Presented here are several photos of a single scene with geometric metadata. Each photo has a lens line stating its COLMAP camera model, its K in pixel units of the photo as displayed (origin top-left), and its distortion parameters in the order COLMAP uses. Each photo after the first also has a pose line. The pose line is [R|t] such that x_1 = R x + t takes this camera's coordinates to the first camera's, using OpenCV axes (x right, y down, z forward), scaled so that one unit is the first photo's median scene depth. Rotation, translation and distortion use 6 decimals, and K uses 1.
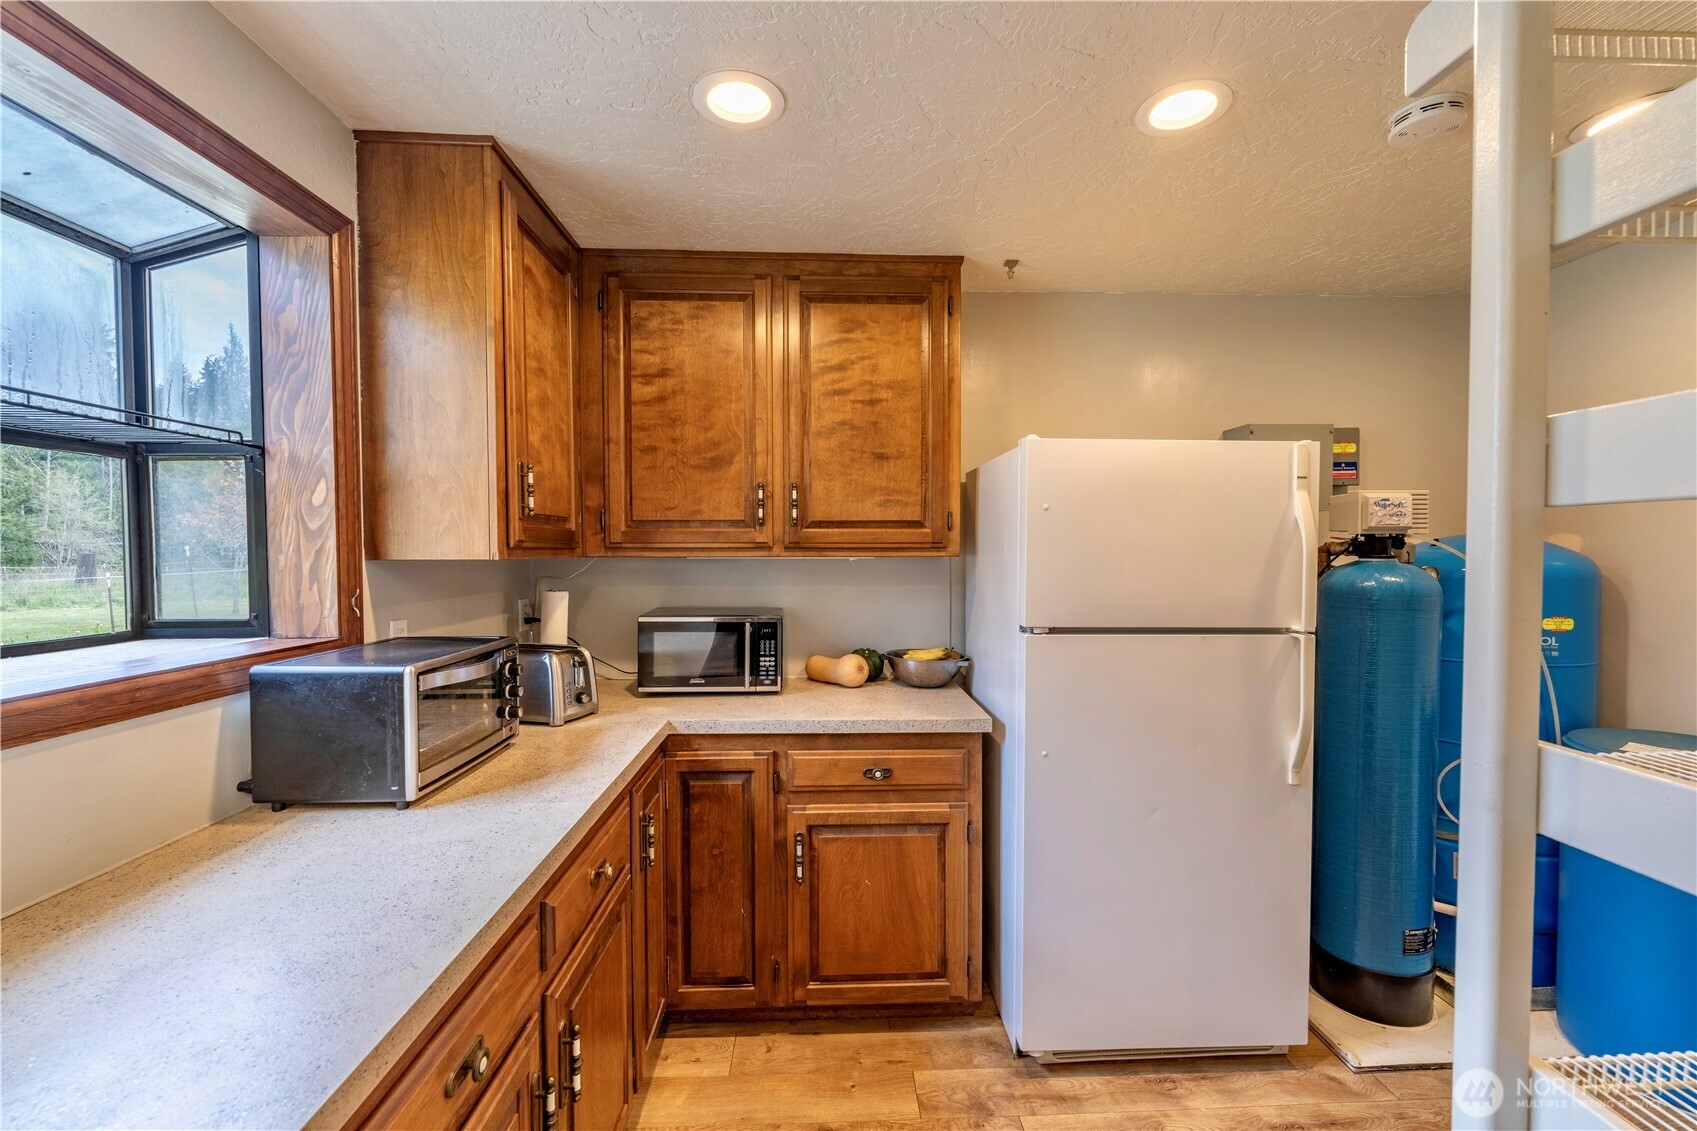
lens RADIAL K [[647.3, 0, 850.6], [0, 647.3, 550.7], [0, 0, 1]] dist [-0.002121, -0.000112]
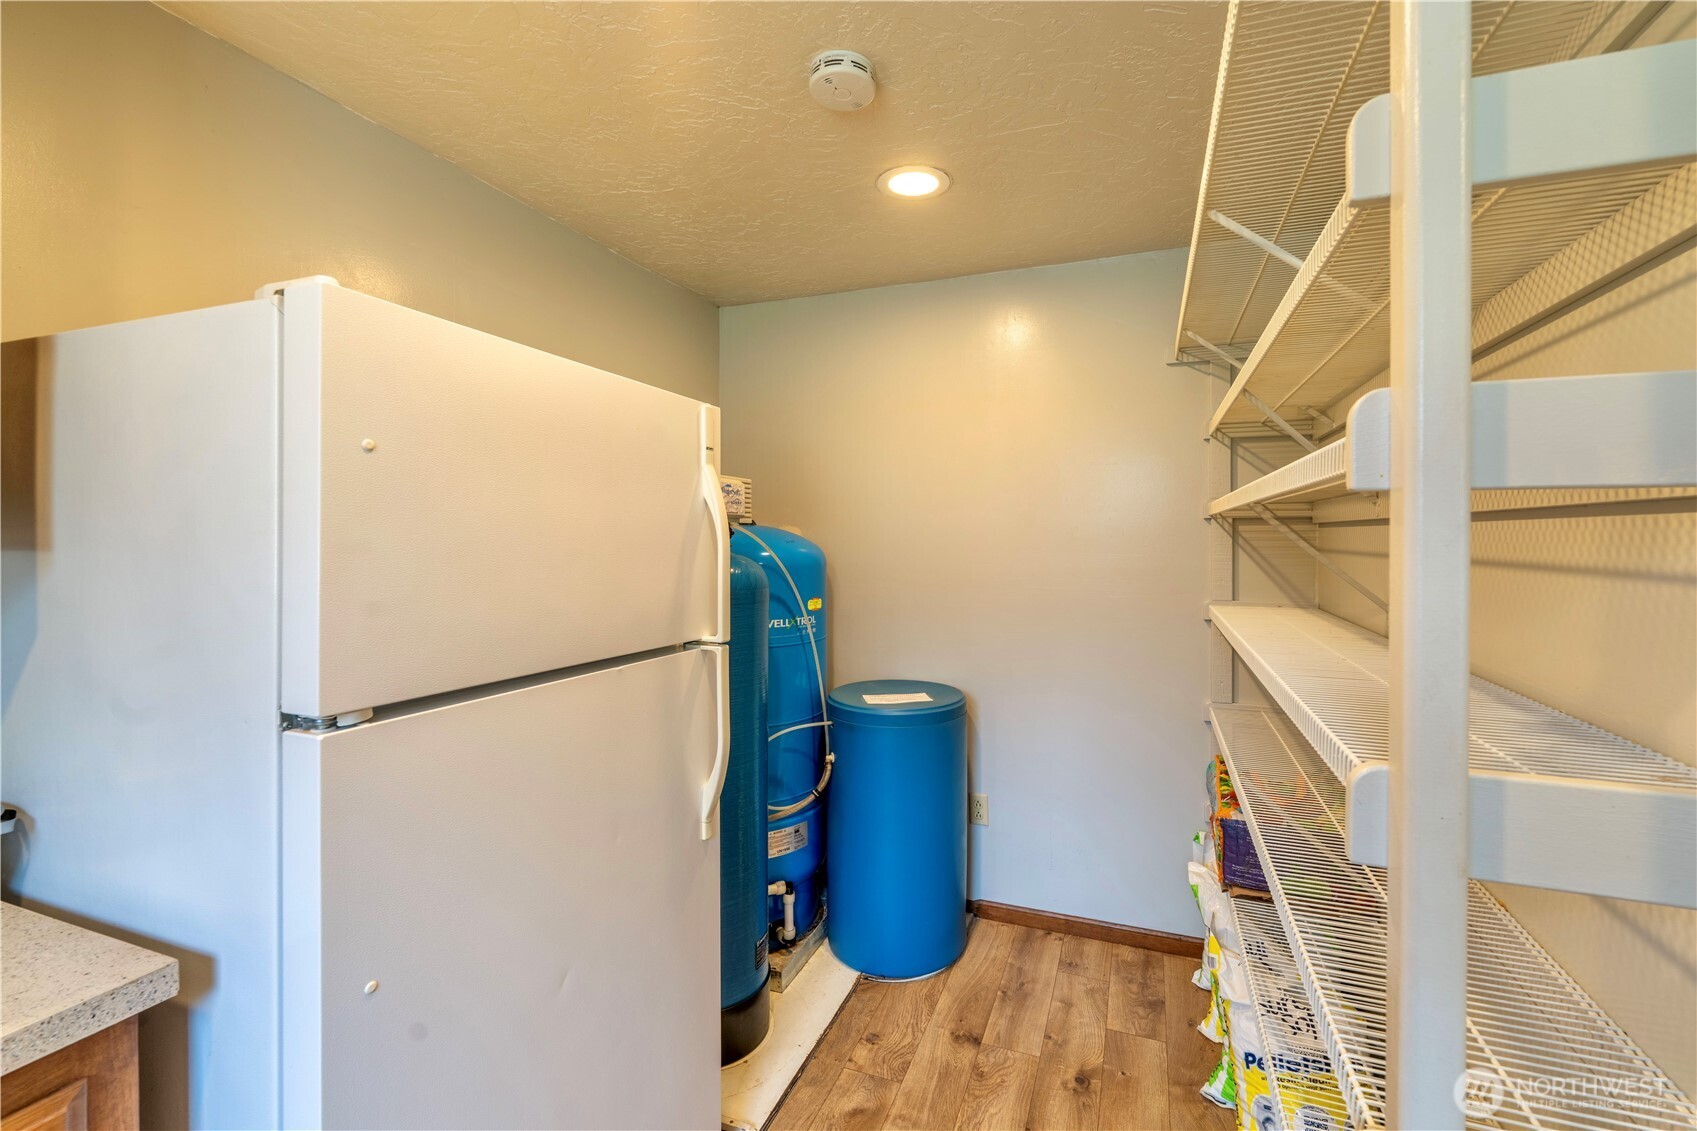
lens RADIAL K [[702.5, 0, 892.0], [0, 702.5, 539.7], [0, 0, 1]] dist [-0.000321, -0.000261]
pose [[0.378476, 0.001249, 0.925610, -0.018040], [-0.001759, 0.999998, -0.000630, -0.001181], [-0.925610, -0.001389, 0.378477, 0.464629]]
